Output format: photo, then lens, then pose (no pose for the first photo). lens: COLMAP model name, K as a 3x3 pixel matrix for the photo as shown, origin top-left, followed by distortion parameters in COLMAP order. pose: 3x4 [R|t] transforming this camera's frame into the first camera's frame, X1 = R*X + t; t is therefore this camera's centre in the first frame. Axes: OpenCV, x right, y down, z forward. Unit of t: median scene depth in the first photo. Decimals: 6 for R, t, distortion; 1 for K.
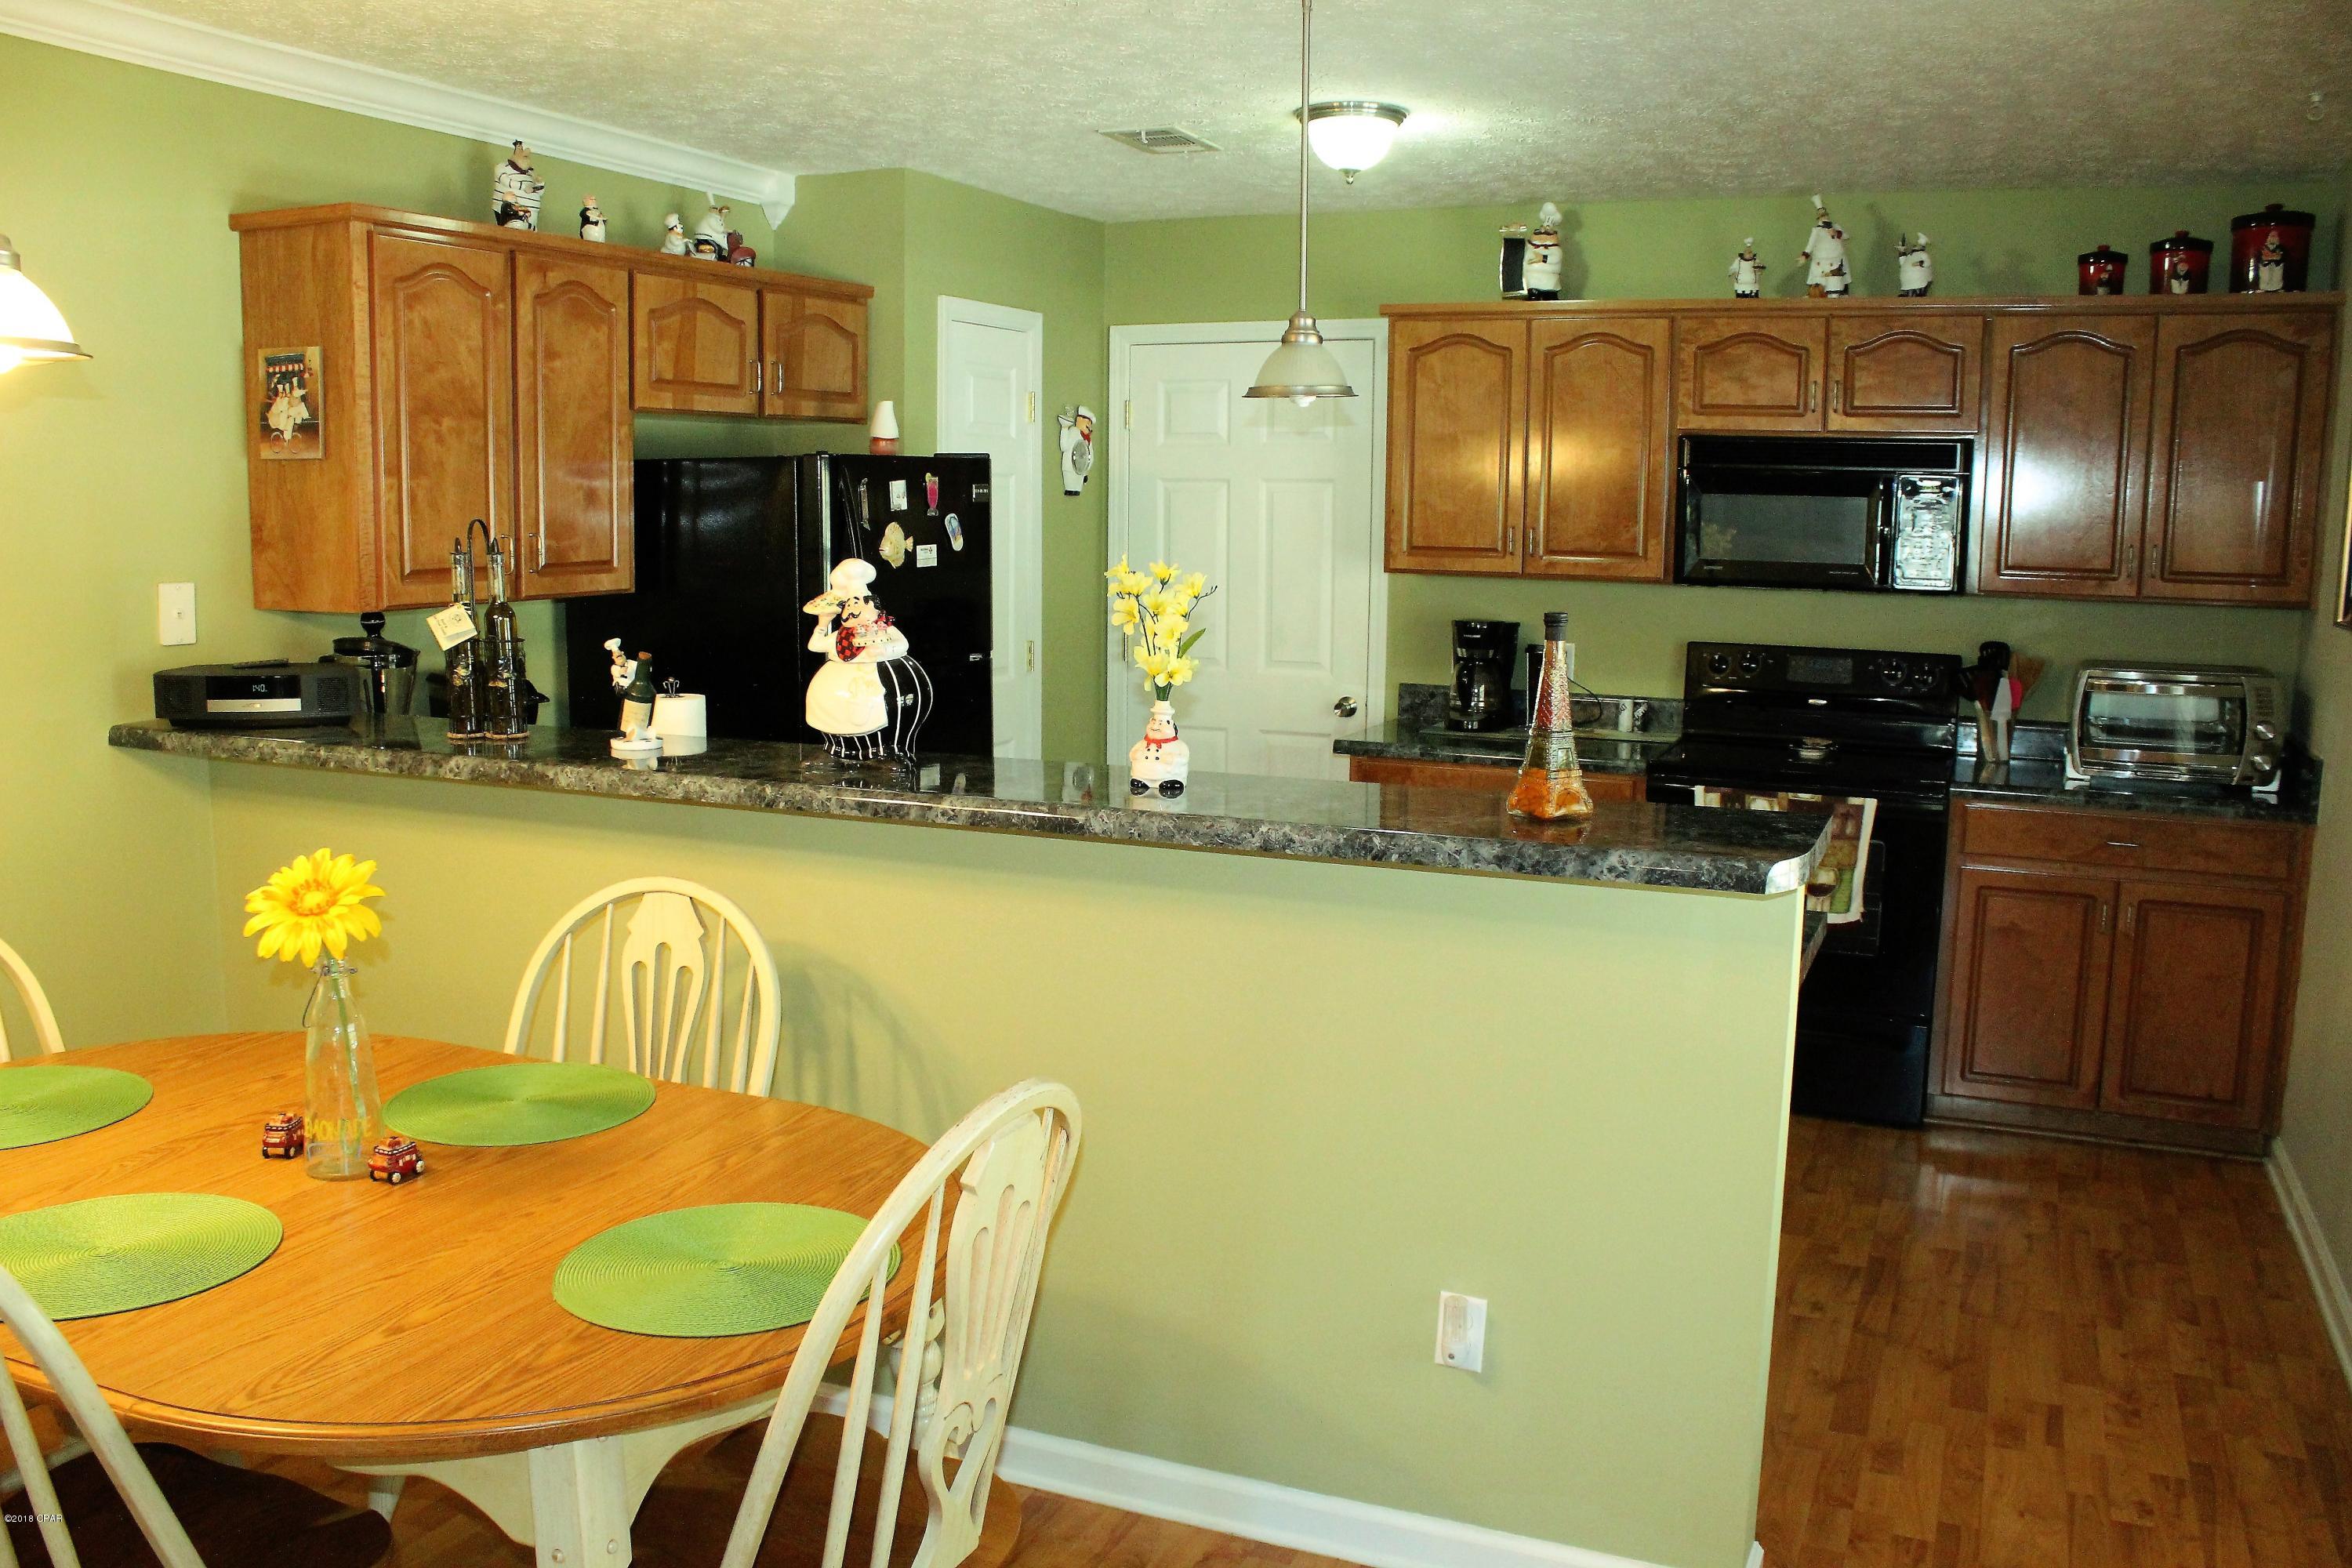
lens RADIAL K [[1953.3, 0, 1160.5], [0, 1953.3, 798.7], [0, 0, 1]] dist [-0.174733, 0.158284]
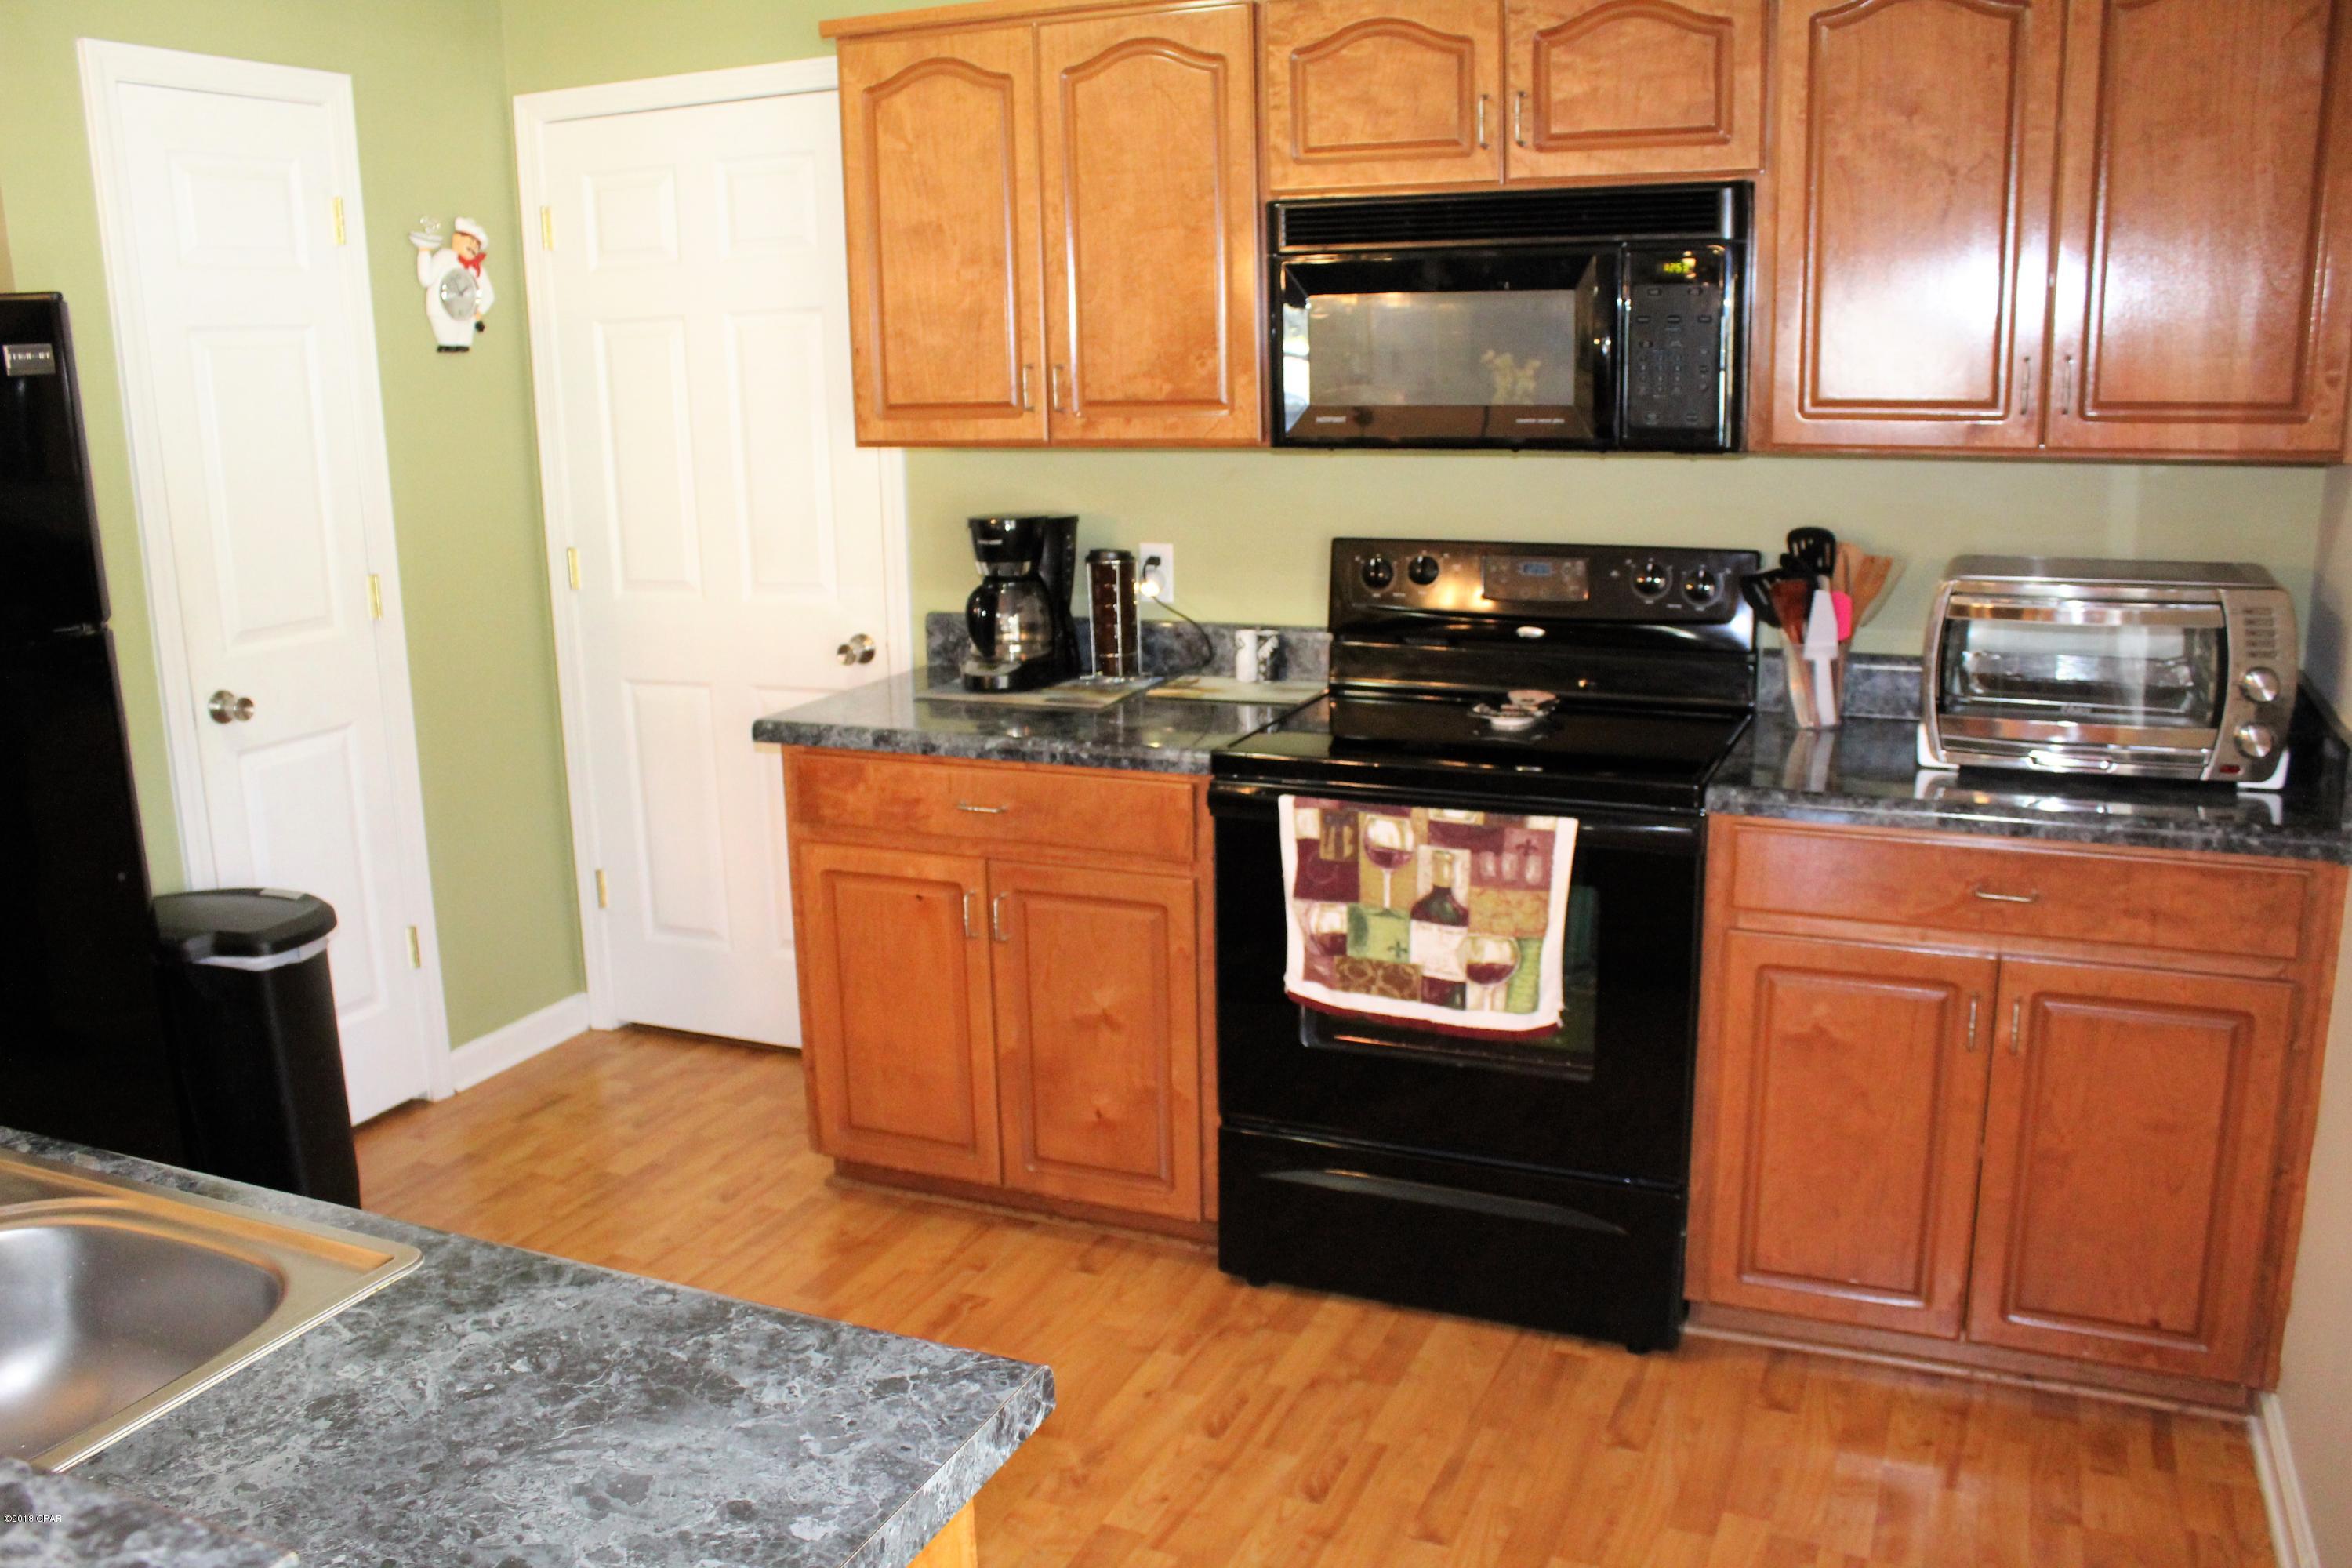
lens RADIAL K [[1924.7, 0, 1173.1], [0, 1924.7, 802.1], [0, 0, 1]] dist [-0.168284, 0.148738]
pose [[0.999407, -0.034325, -0.002559, 0.257364], [0.034420, 0.996269, 0.079136, -0.054820], [-0.000167, -0.079177, 0.996861, 0.433540]]
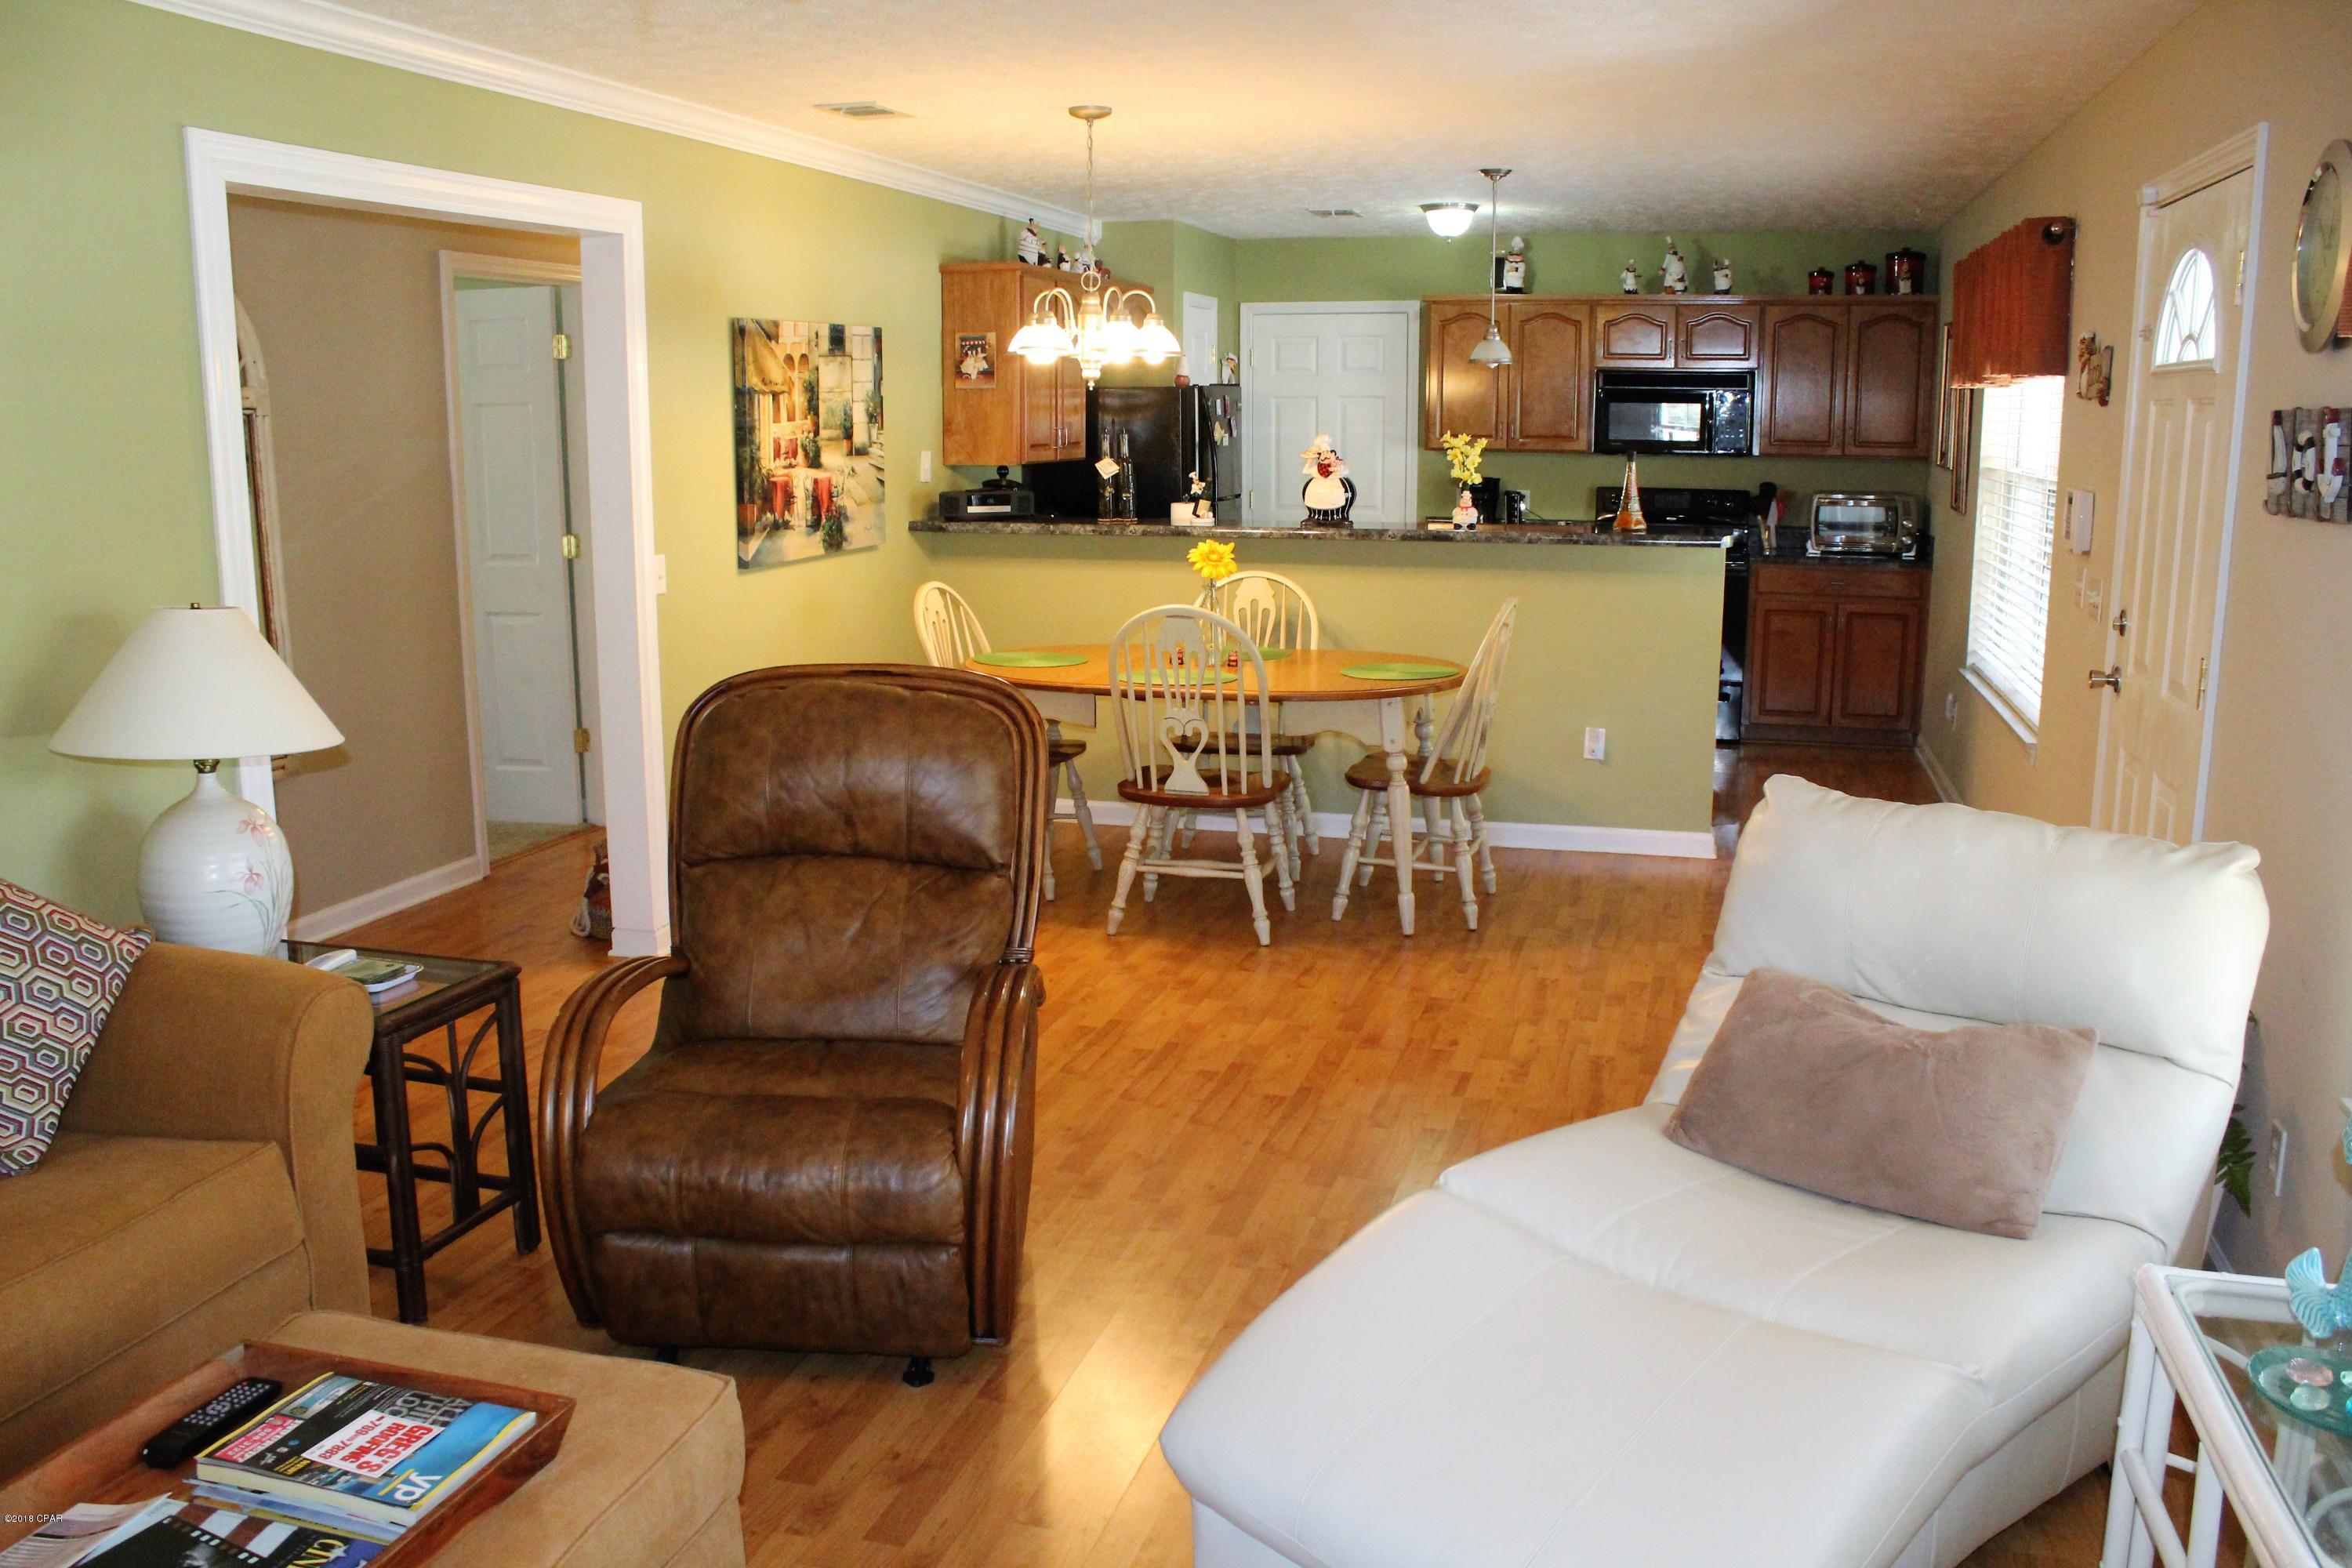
lens RADIAL K [[1953.3, 0, 1160.5], [0, 1953.3, 798.7], [0, 0, 1]] dist [-0.174733, 0.158284]
pose [[0.990236, -0.038932, 0.133853, -0.428553], [0.032926, 0.998362, 0.046793, 0.124737], [-0.135455, -0.041929, 0.989896, -0.816566]]
